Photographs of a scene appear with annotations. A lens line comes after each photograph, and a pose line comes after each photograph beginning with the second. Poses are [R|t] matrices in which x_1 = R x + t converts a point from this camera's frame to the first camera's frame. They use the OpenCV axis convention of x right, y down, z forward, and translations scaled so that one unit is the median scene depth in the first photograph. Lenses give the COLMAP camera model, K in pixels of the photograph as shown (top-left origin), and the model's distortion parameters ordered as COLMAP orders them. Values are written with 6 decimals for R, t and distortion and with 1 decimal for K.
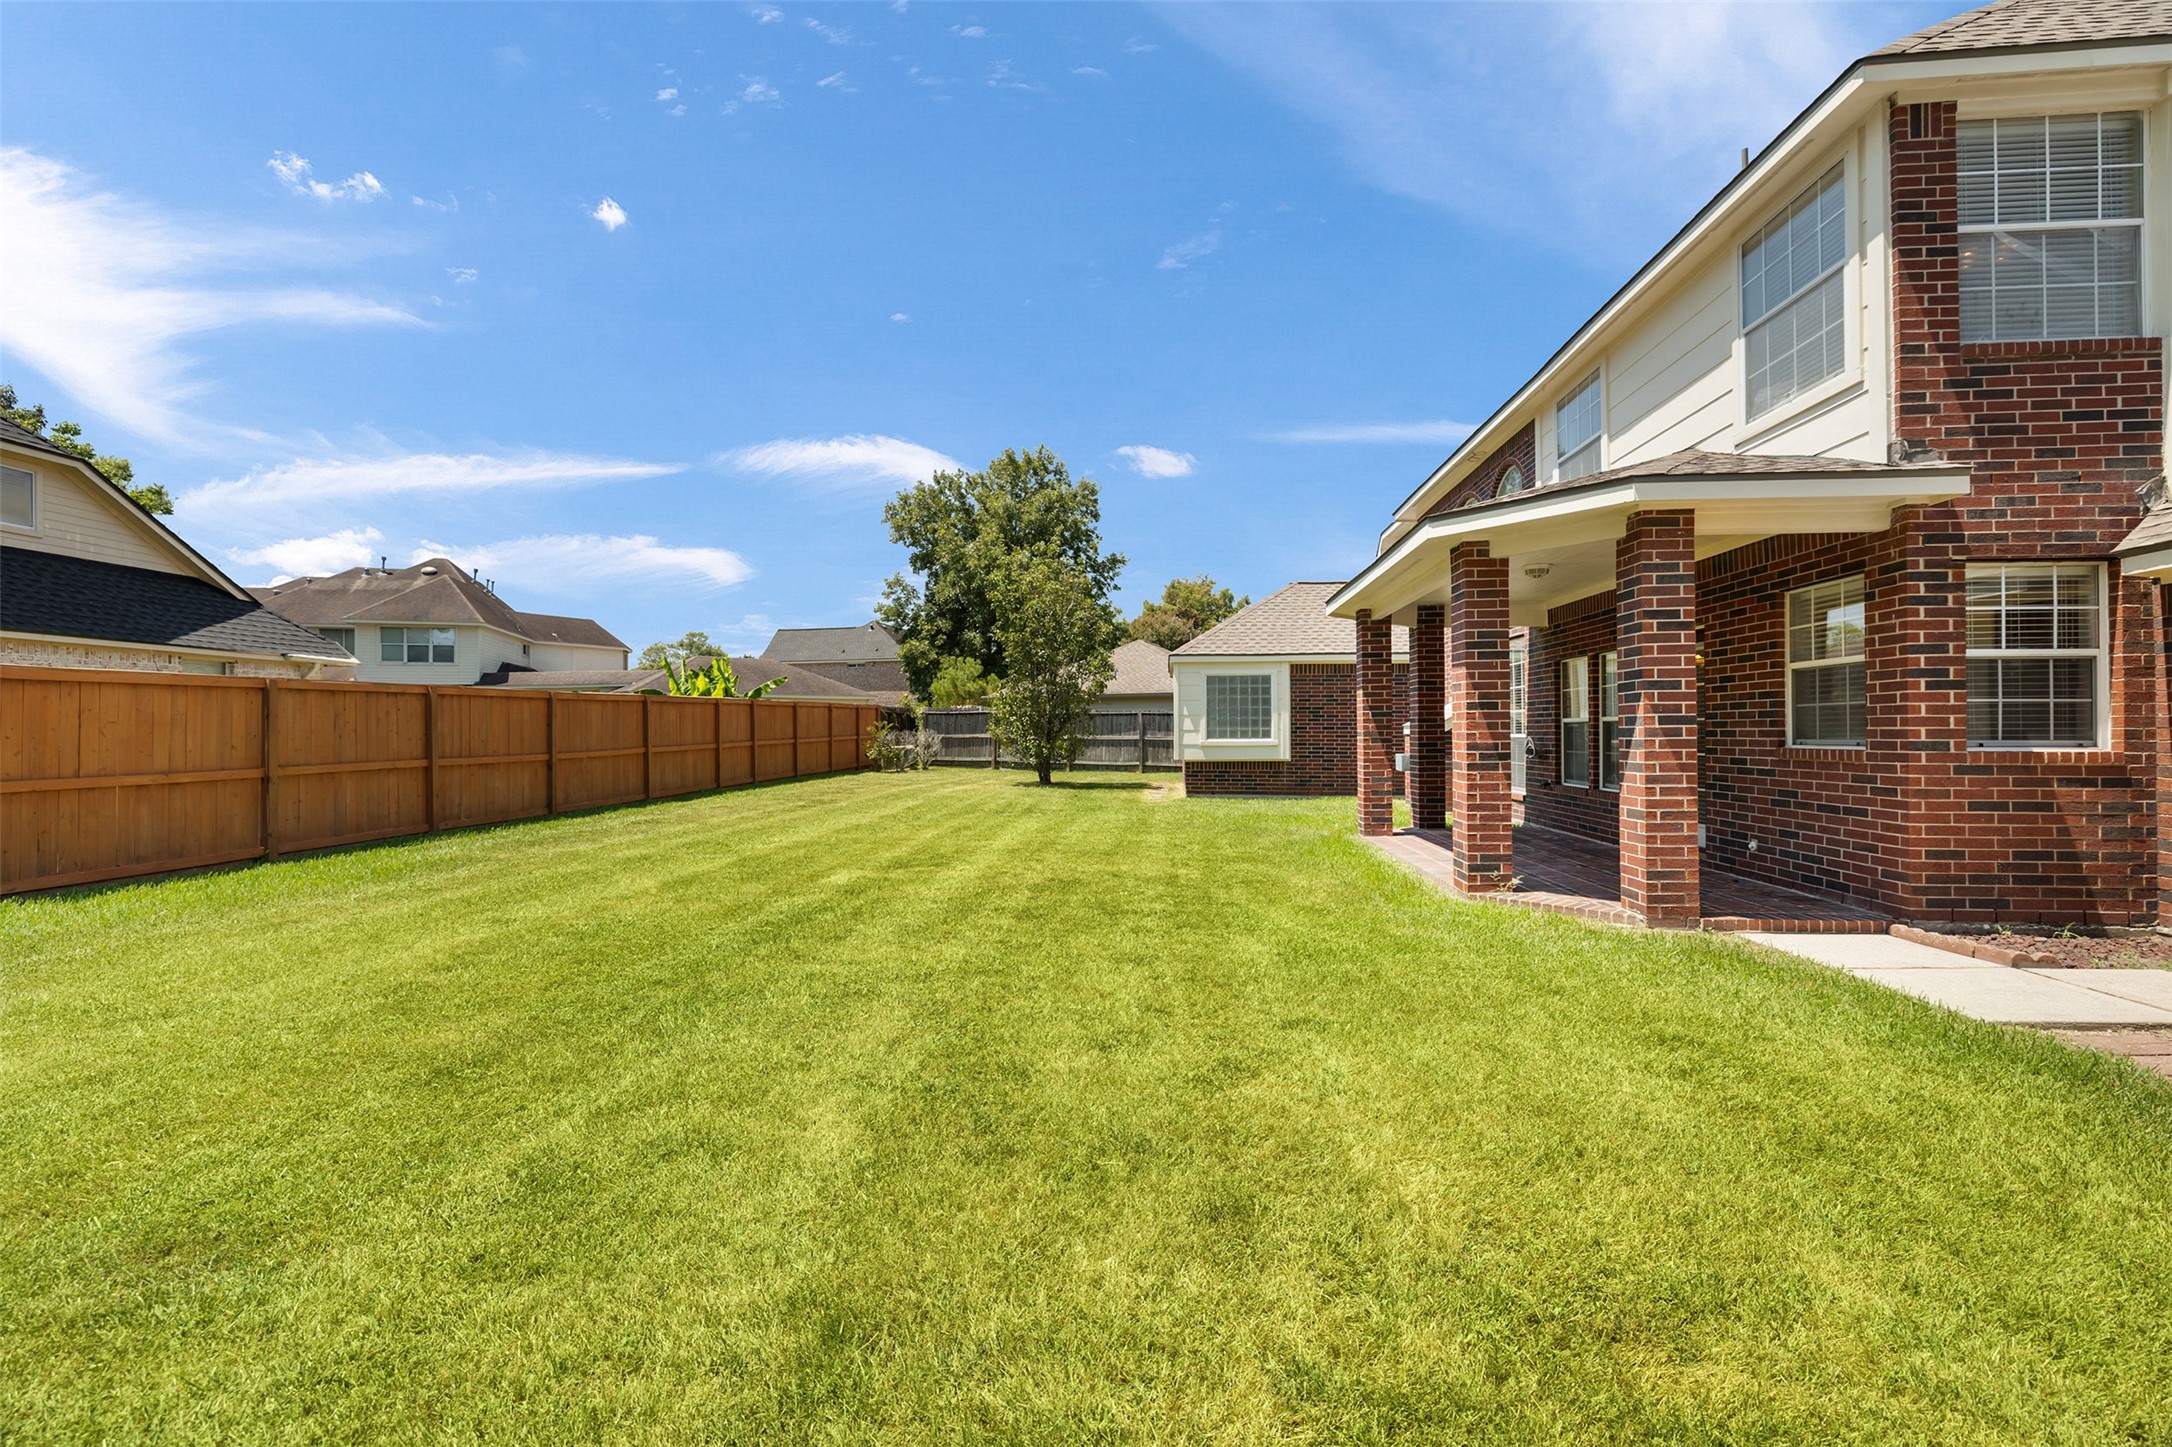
lens RADIAL K [[922.6, 0, 1091.3], [0, 922.6, 731.2], [0, 0, 1]] dist [0.000478, -0.000064]
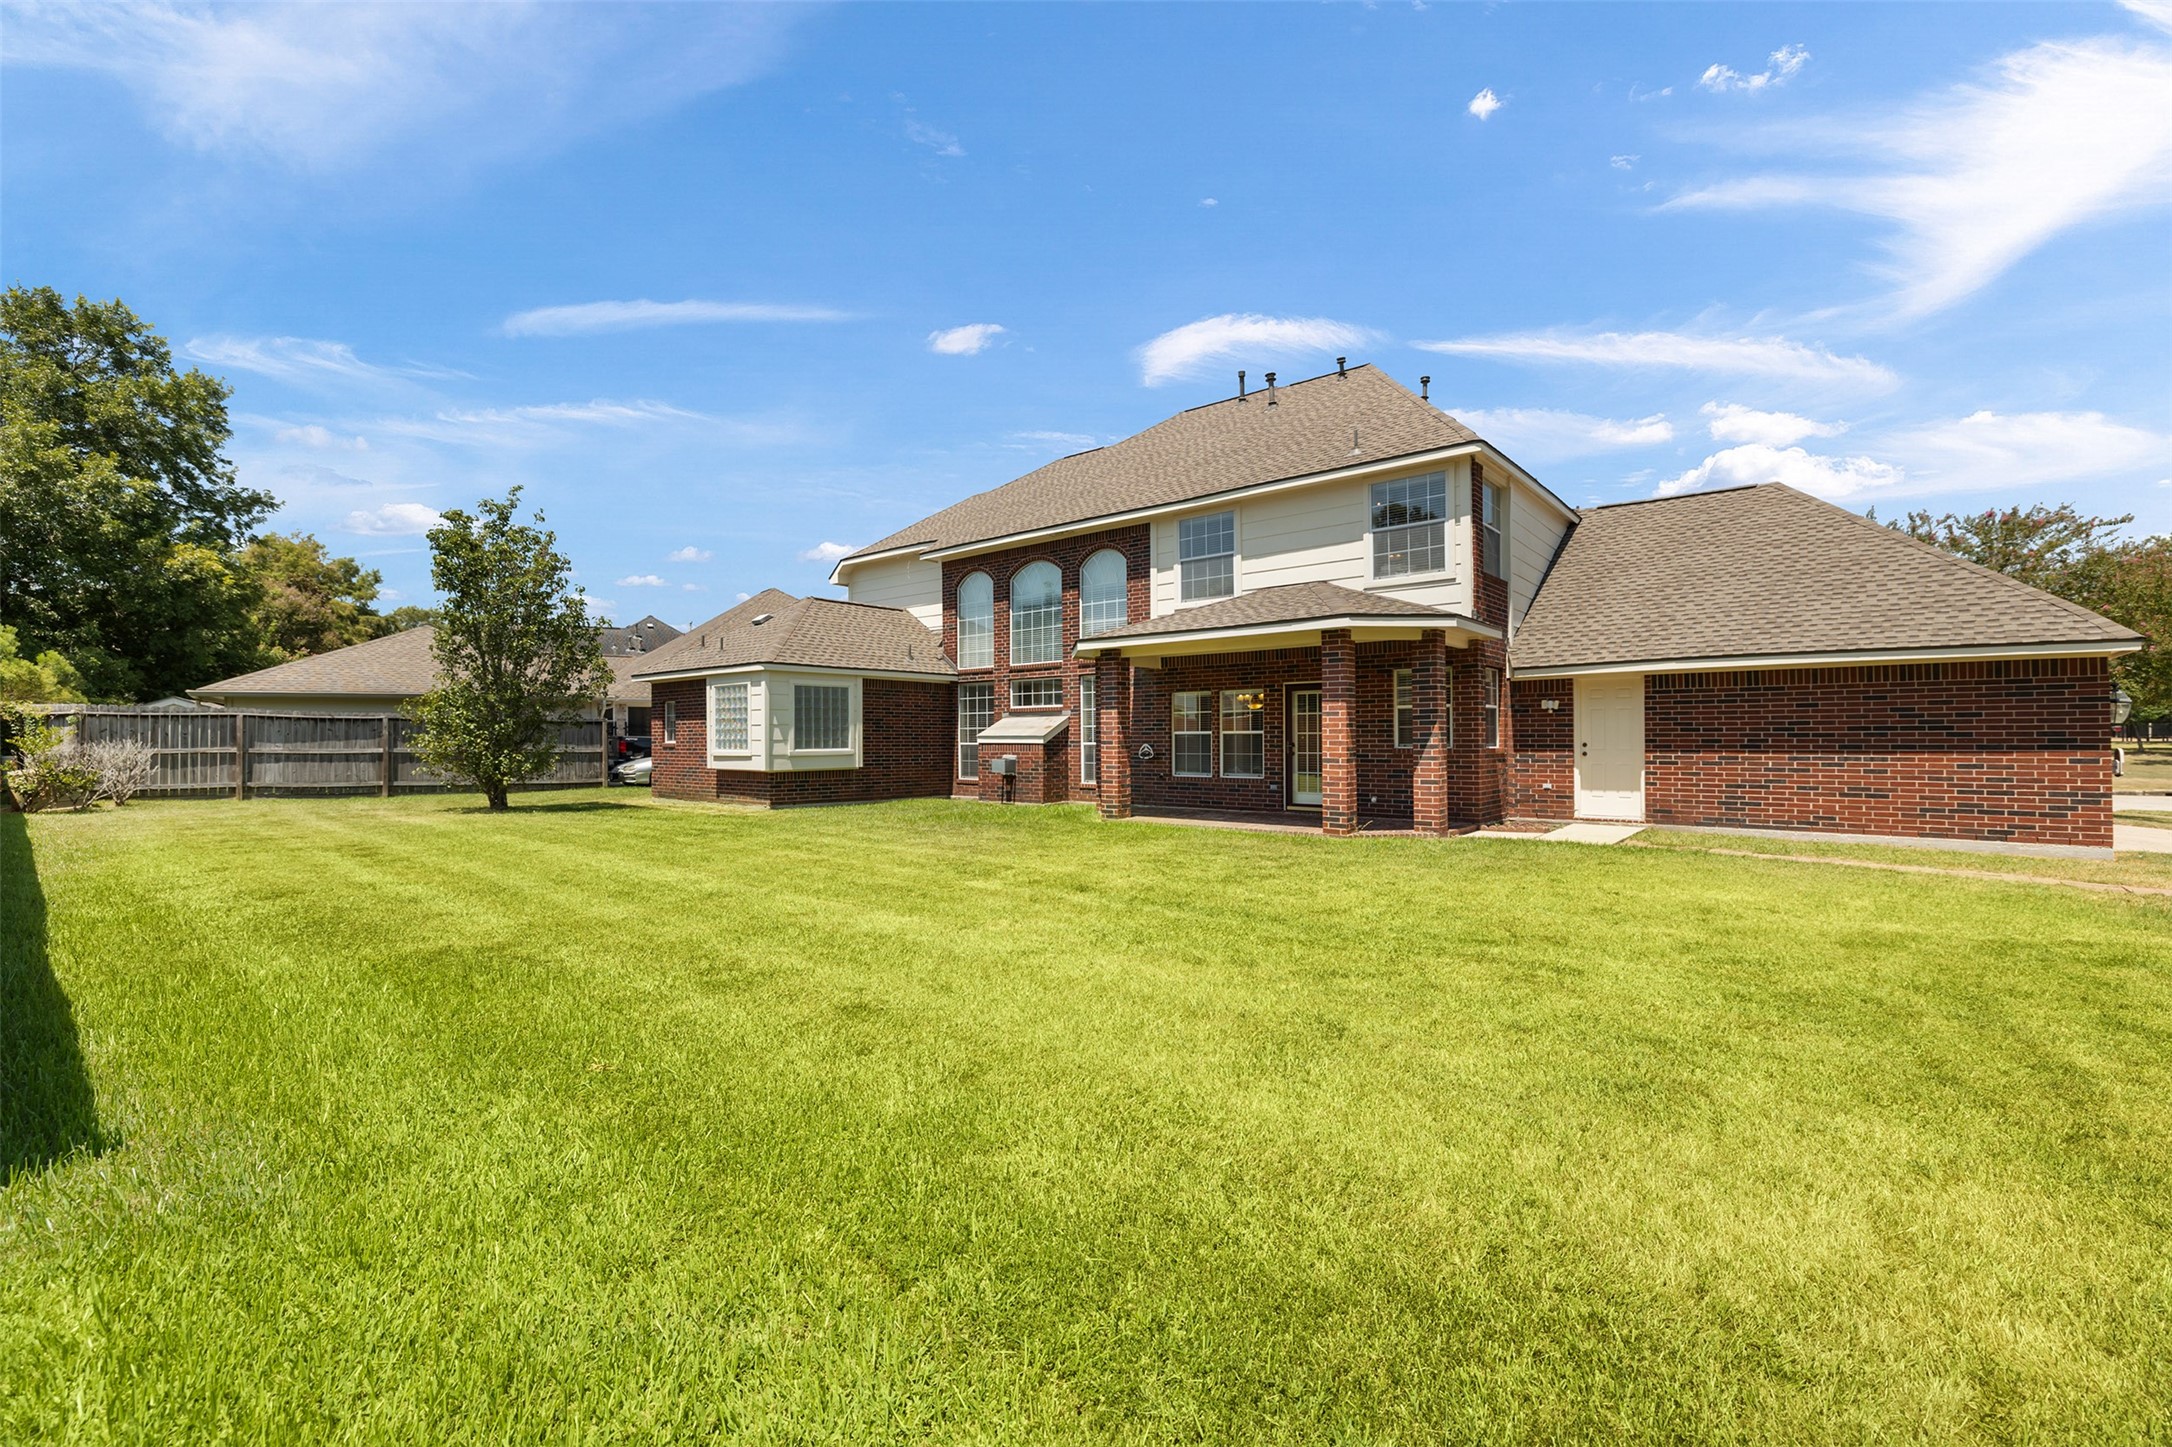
lens RADIAL K [[922.6, 0, 1091.3], [0, 922.6, 731.2], [0, 0, 1]] dist [0.000478, -0.000064]
pose [[0.556214, 0.006136, 0.831016, -0.521125], [0.002222, 0.999958, -0.008870, -0.000957], [-0.831036, 0.006780, 0.556177, 0.184829]]
